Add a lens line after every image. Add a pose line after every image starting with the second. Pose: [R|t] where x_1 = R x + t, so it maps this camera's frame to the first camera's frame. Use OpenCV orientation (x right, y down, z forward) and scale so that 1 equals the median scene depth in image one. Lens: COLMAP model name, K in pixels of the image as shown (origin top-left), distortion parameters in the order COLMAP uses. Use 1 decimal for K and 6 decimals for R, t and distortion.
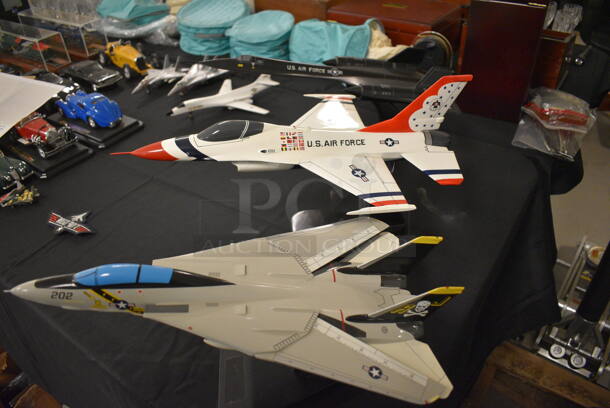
lens RADIAL K [[471.4, 0, 305.0], [0, 471.4, 204.0], [0, 0, 1]] dist [-0.098103, 0.009180]
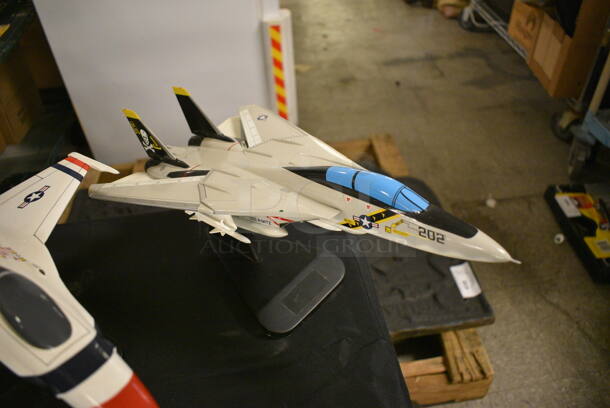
lens RADIAL K [[467.2, 0, 305.0], [0, 467.2, 204.0], [0, 0, 1]] dist [-0.106301, 0.014751]
pose [[-0.687679, -0.439465, 0.577900, -0.544450], [0.488574, 0.308658, 0.816104, -0.399827], [-0.537023, 0.843564, 0.002454, 0.740855]]
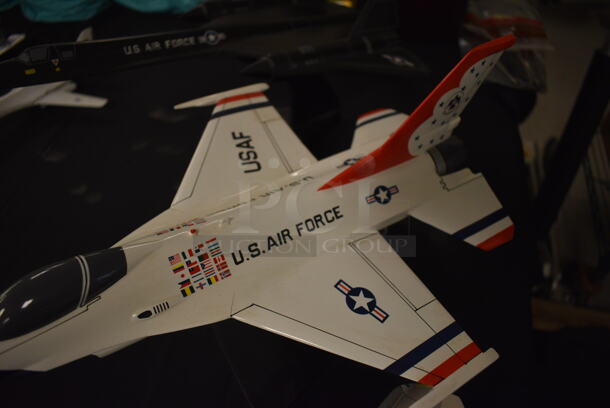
lens RADIAL K [[467.2, 0, 305.0], [0, 467.2, 204.0], [0, 0, 1]] dist [-0.106301, 0.014751]
pose [[0.932050, -0.271289, 0.240177, -0.023311], [0.214824, 0.947552, 0.236634, -0.265812], [-0.291776, -0.168959, 0.941445, 0.558757]]
